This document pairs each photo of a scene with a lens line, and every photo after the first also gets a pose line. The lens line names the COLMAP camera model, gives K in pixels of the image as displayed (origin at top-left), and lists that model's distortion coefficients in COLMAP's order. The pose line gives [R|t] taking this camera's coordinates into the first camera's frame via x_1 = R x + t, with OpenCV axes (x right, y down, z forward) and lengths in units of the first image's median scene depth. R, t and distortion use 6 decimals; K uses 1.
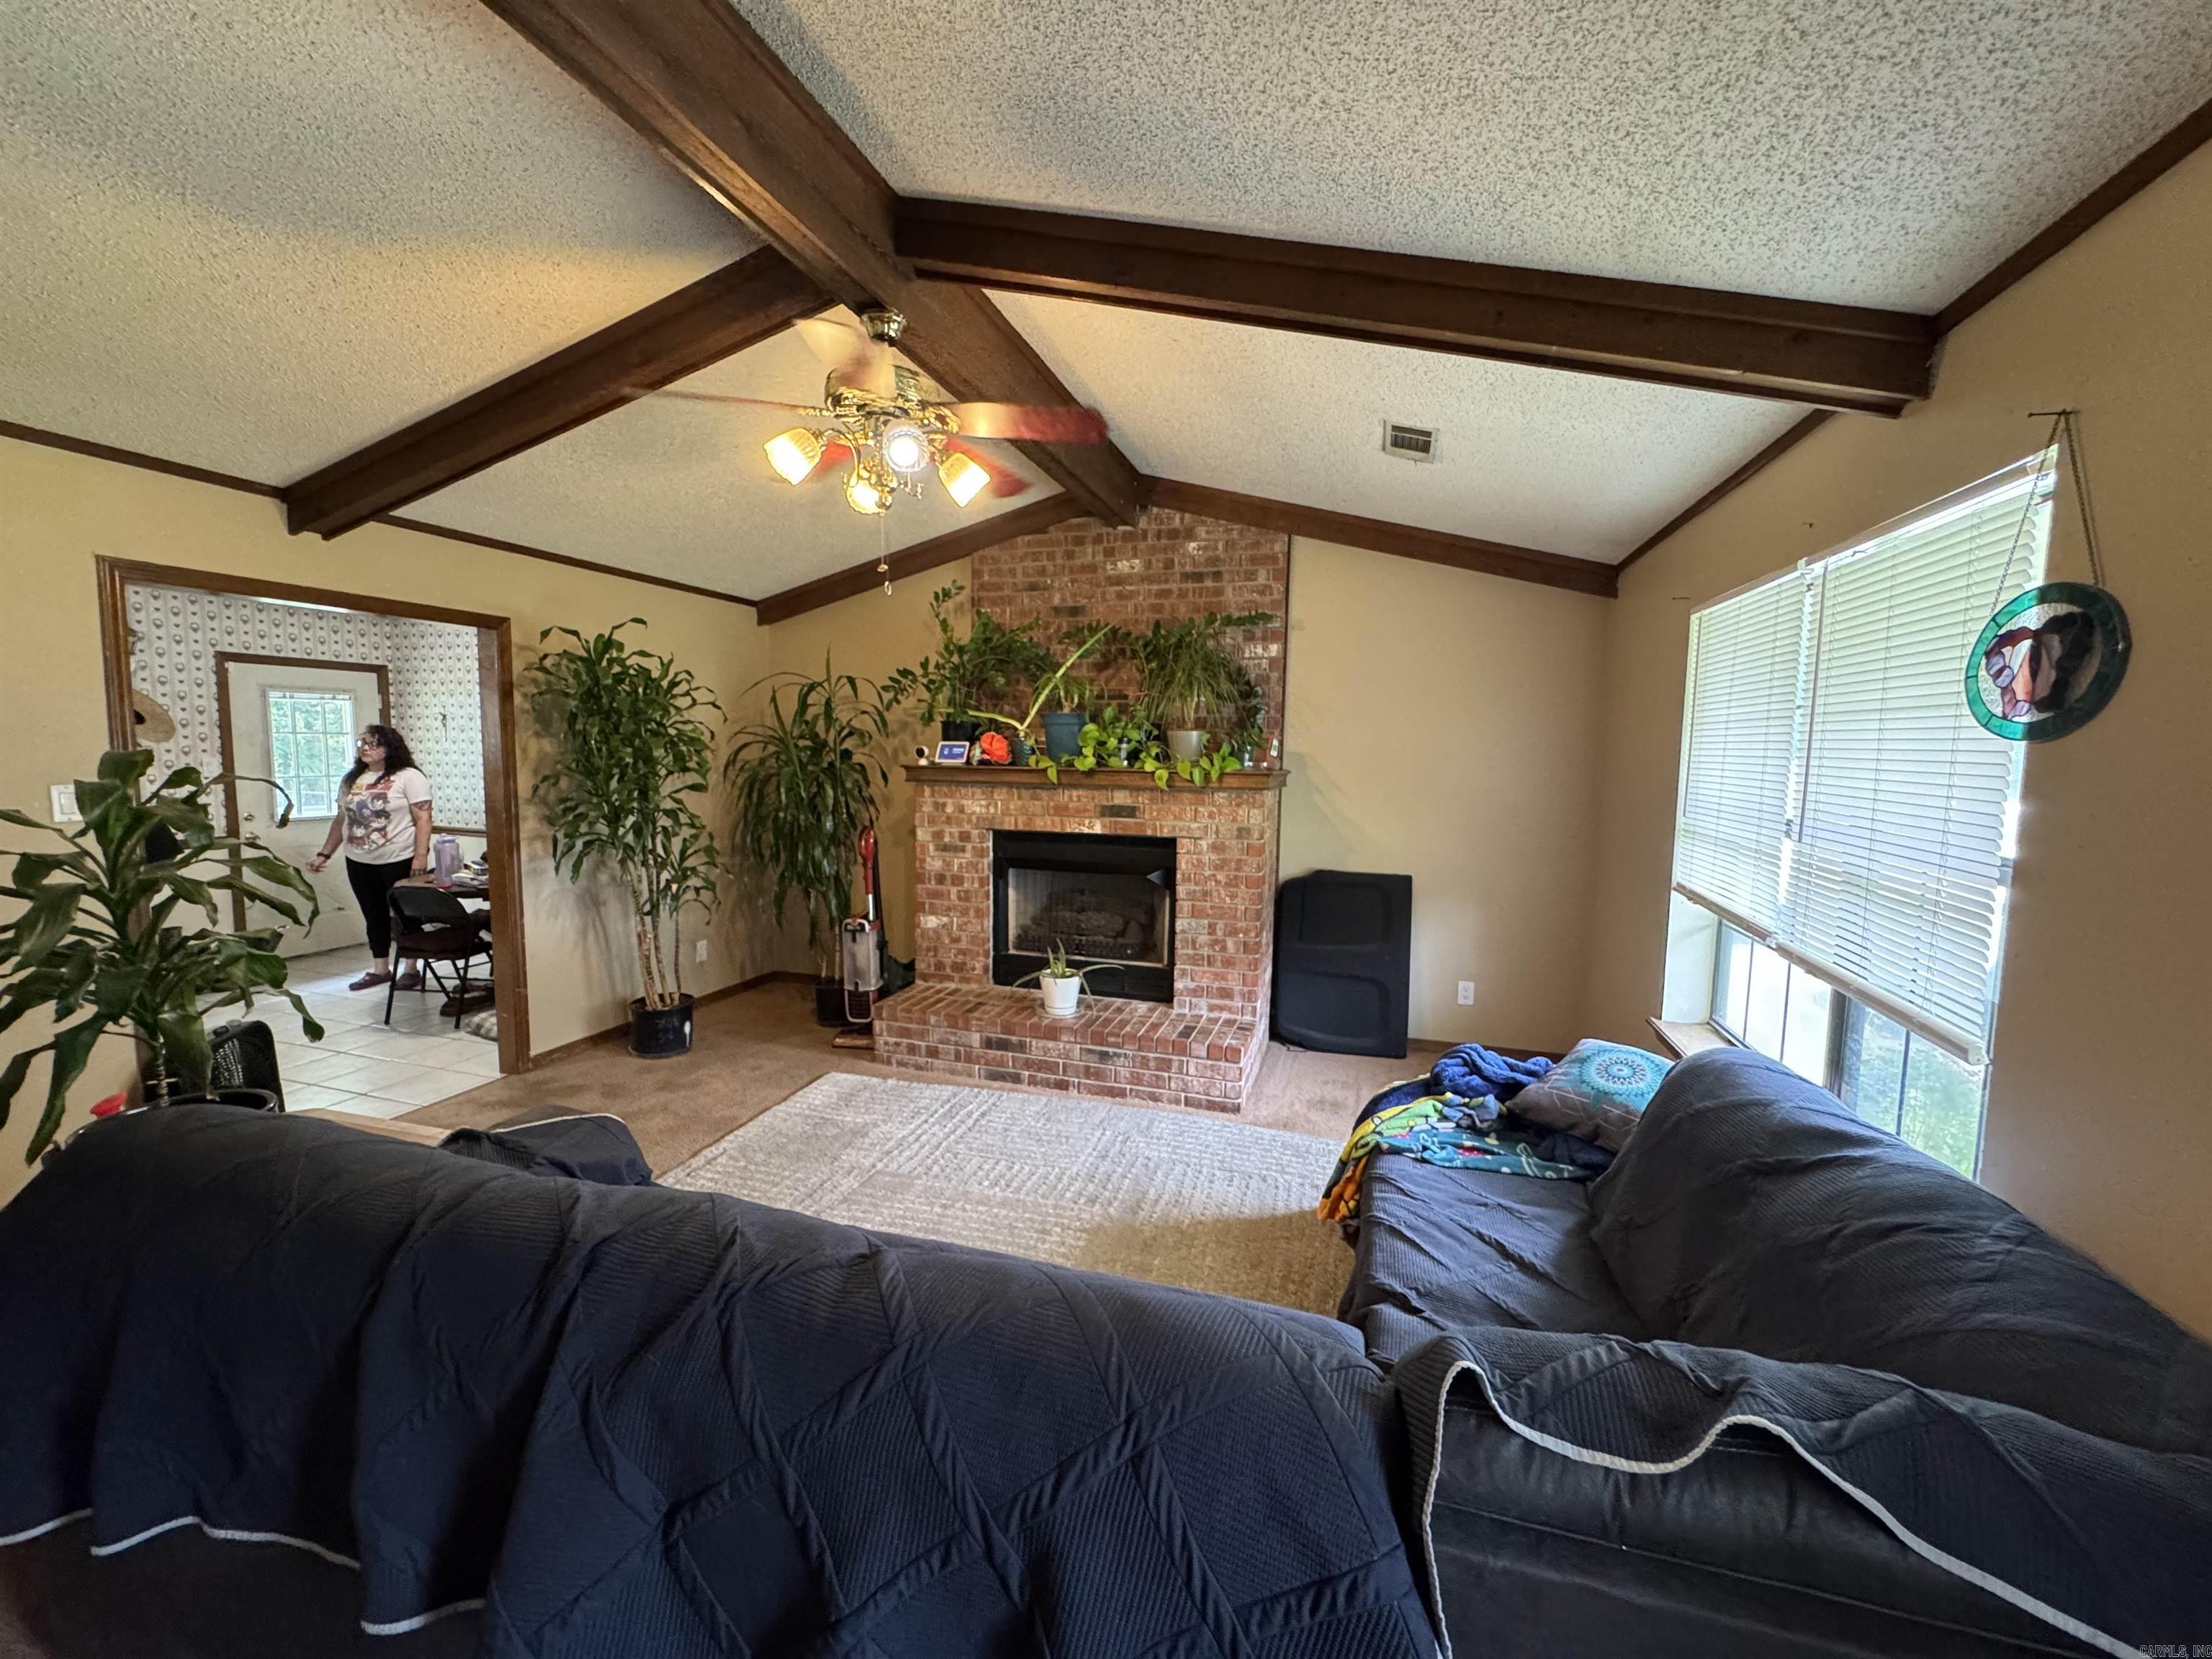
lens RADIAL K [[892.9, 0, 1110.8], [0, 892.9, 825.7], [0, 0, 1]] dist [0.000455, -0.000528]
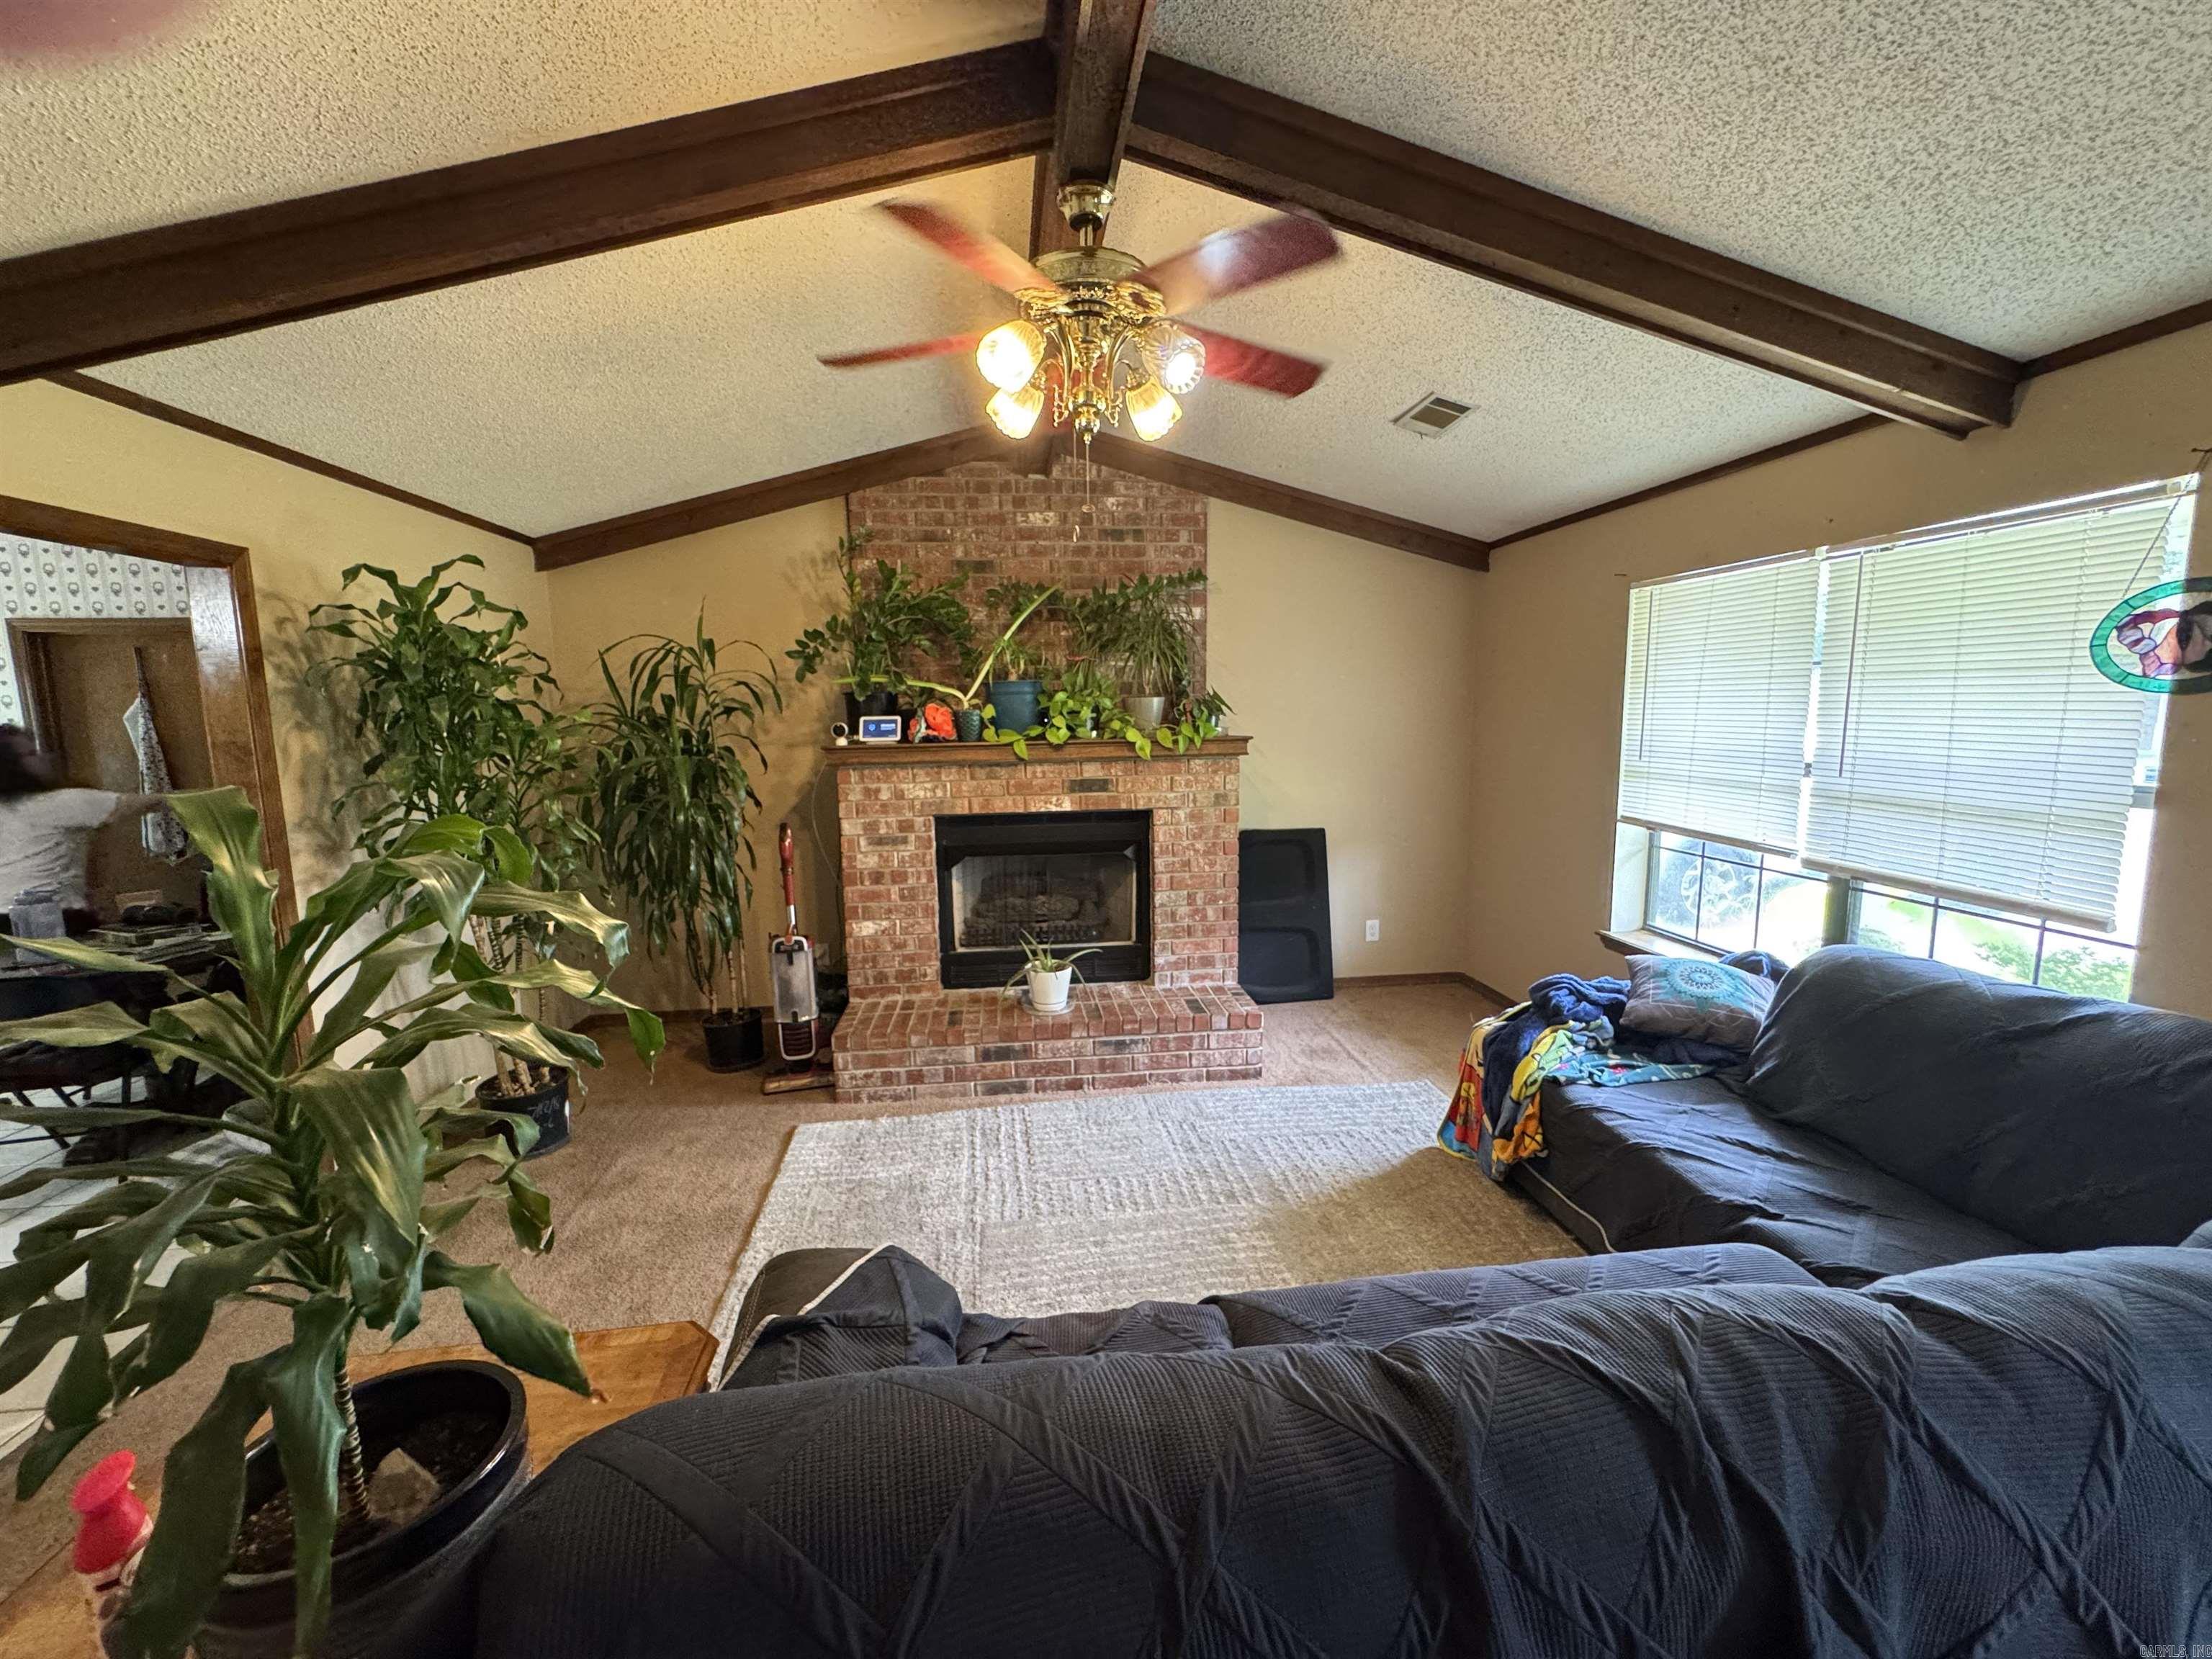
lens RADIAL K [[892.9, 0, 1102.7], [0, 892.9, 823.6], [0, 0, 1]] dist [0.000455, -0.000528]
pose [[0.913889, -0.080958, 0.397810, -0.361532], [0.064706, 0.996435, 0.054135, -0.026741], [-0.400774, -0.023733, 0.915870, 0.141429]]
